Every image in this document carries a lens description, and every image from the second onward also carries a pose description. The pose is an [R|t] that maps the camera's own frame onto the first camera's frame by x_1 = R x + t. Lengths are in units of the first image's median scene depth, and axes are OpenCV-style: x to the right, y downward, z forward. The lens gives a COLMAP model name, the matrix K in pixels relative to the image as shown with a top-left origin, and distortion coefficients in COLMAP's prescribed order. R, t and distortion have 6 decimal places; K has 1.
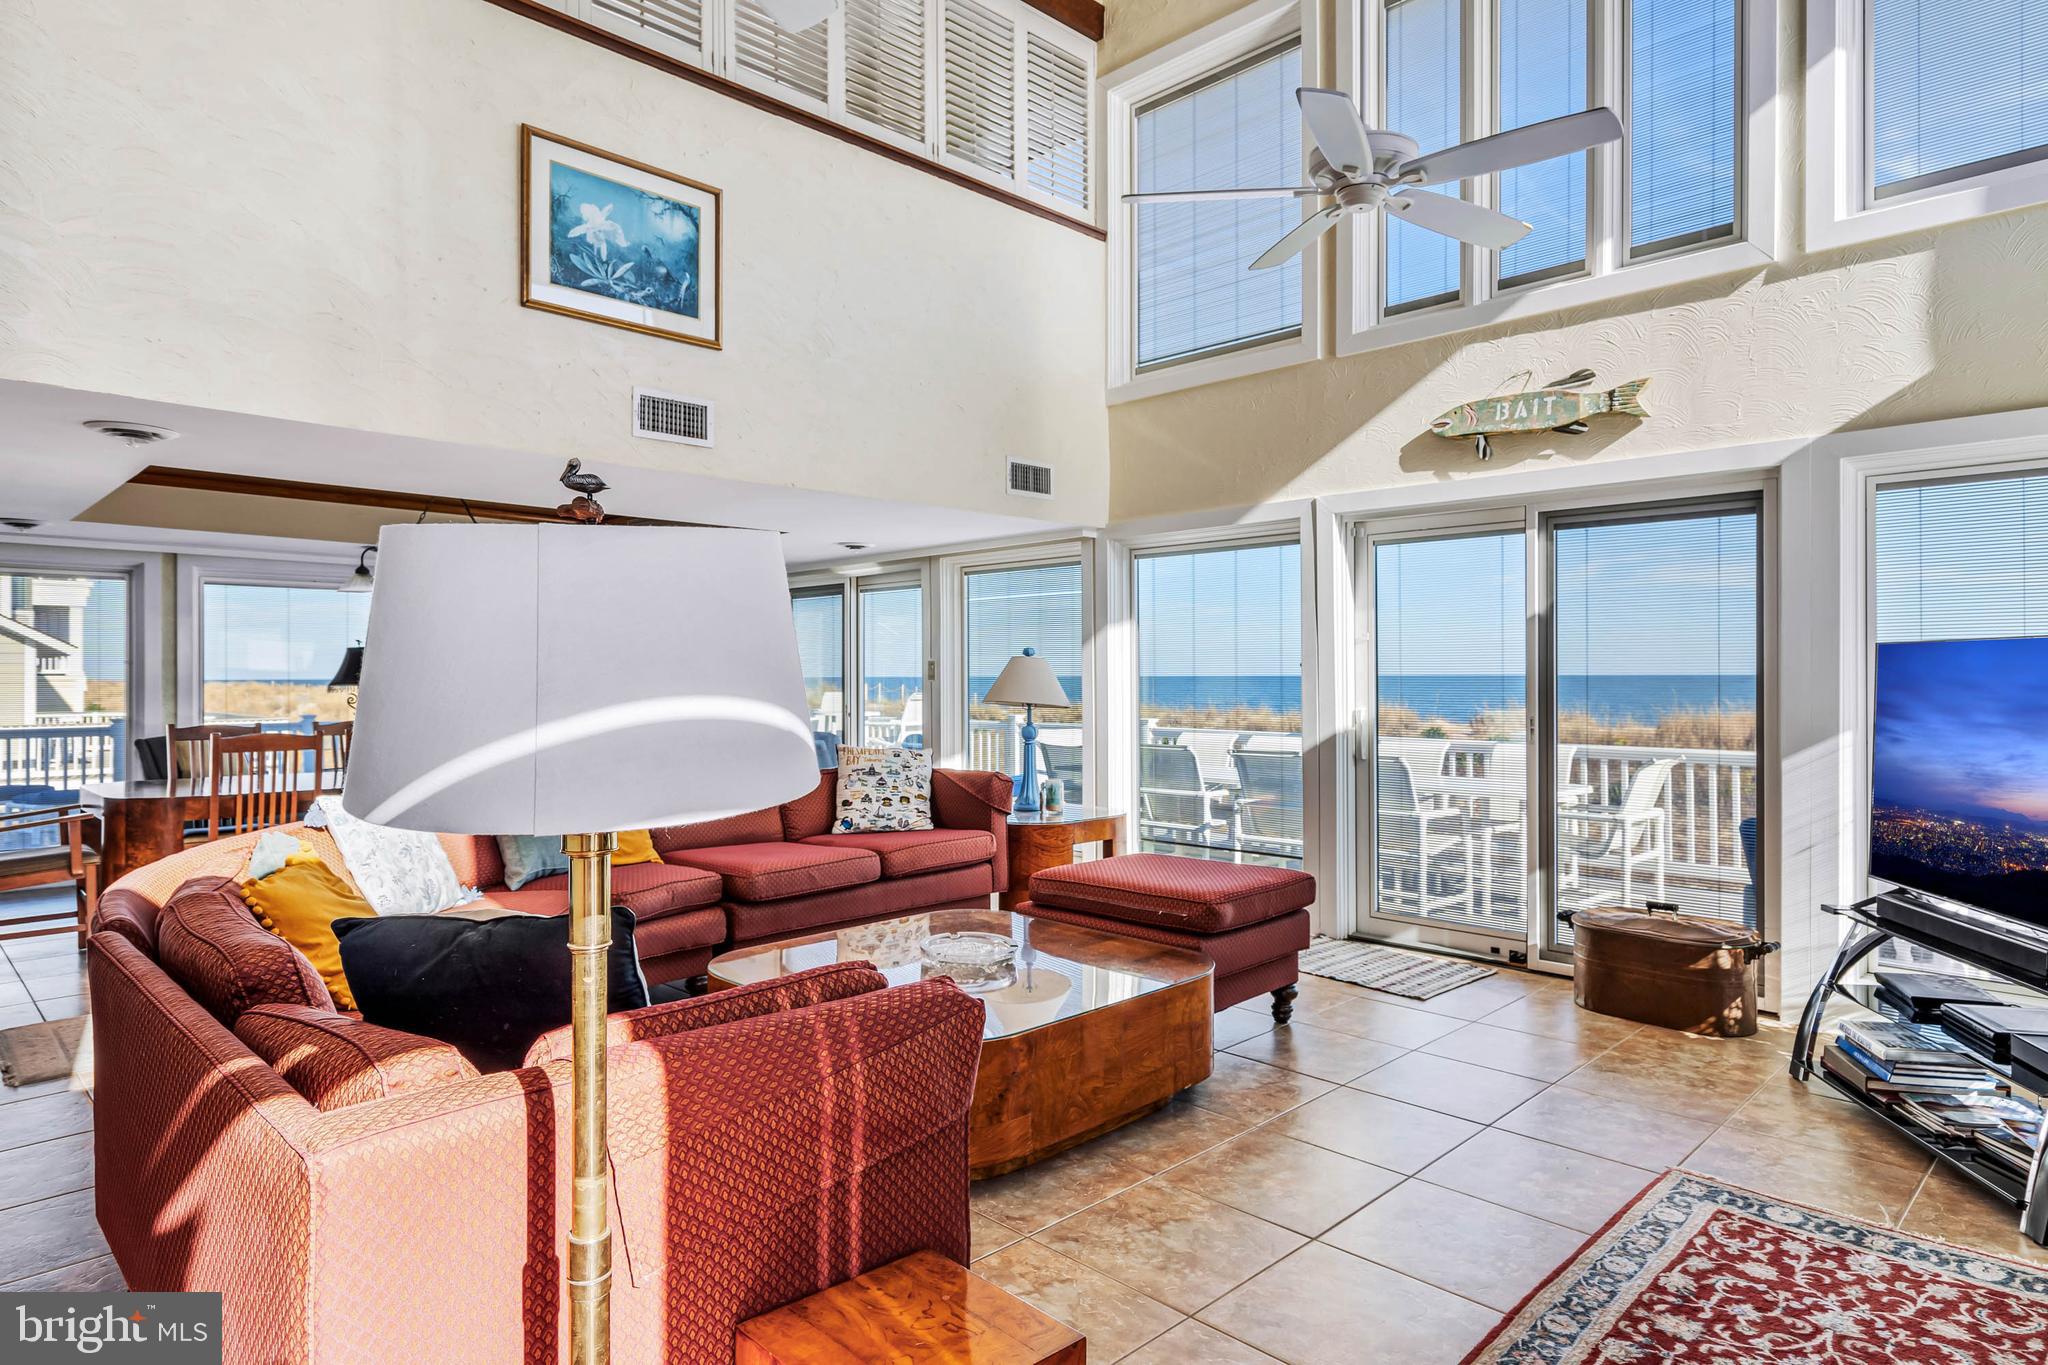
lens RADIAL K [[1204.9, 0, 1021.8], [0, 1204.9, 676.1], [0, 0, 1]] dist [0.005866, 0.000210]
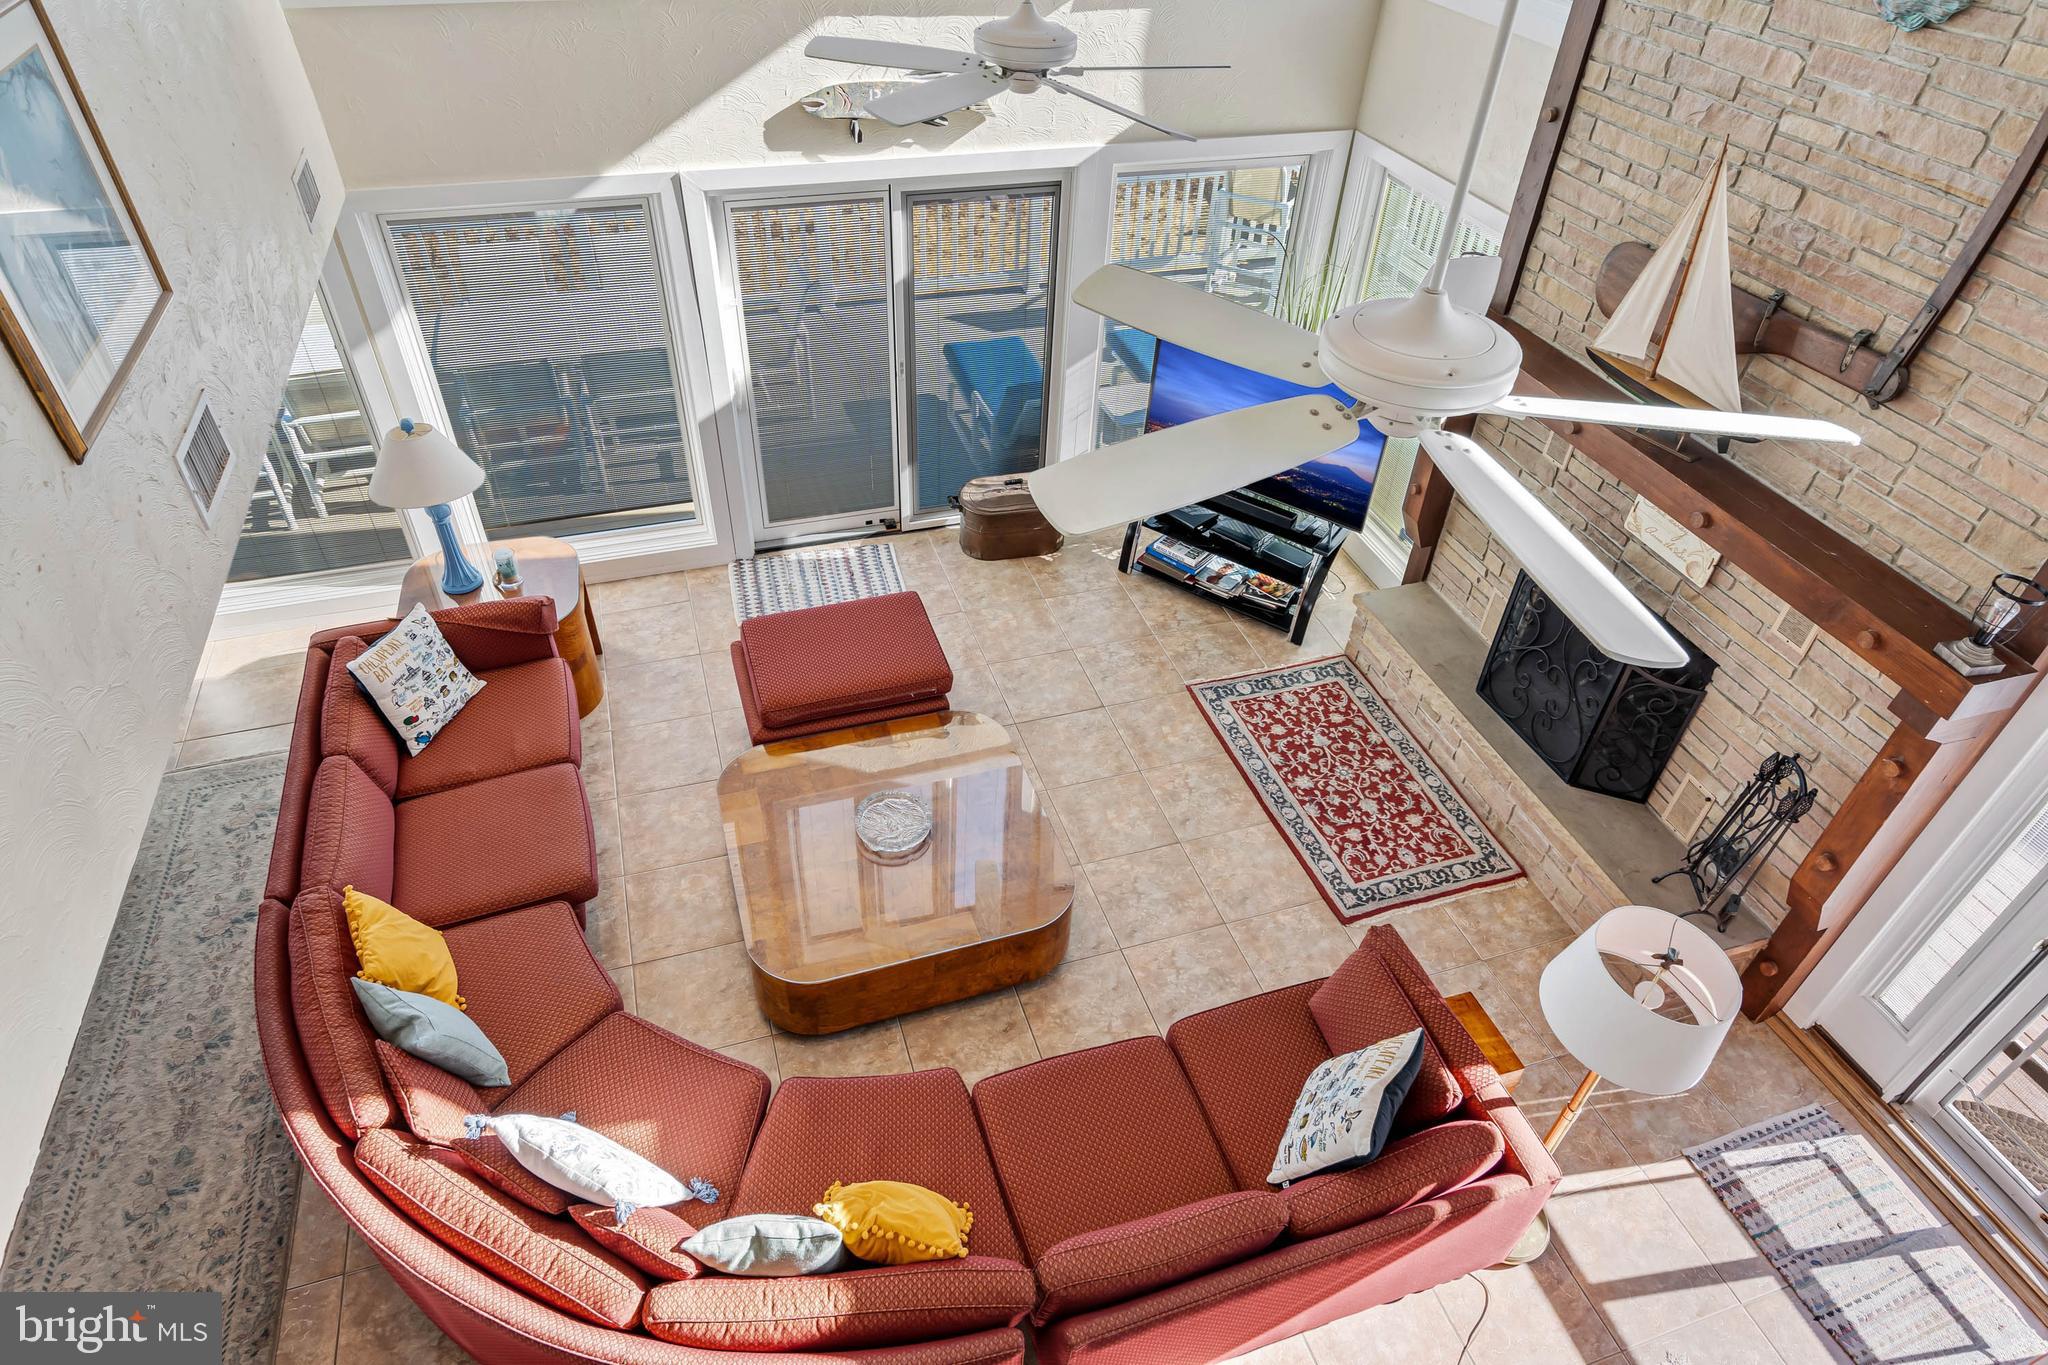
lens RADIAL K [[1204.9, 0, 1019.2], [0, 1204.9, 691.1], [0, 0, 1]] dist [0.005866, 0.000210]
pose [[0.432843, -0.576667, 0.692894, -0.800338], [-0.049135, 0.752393, 0.656879, -0.727996], [-0.900129, -0.318371, 0.297334, 0.553052]]
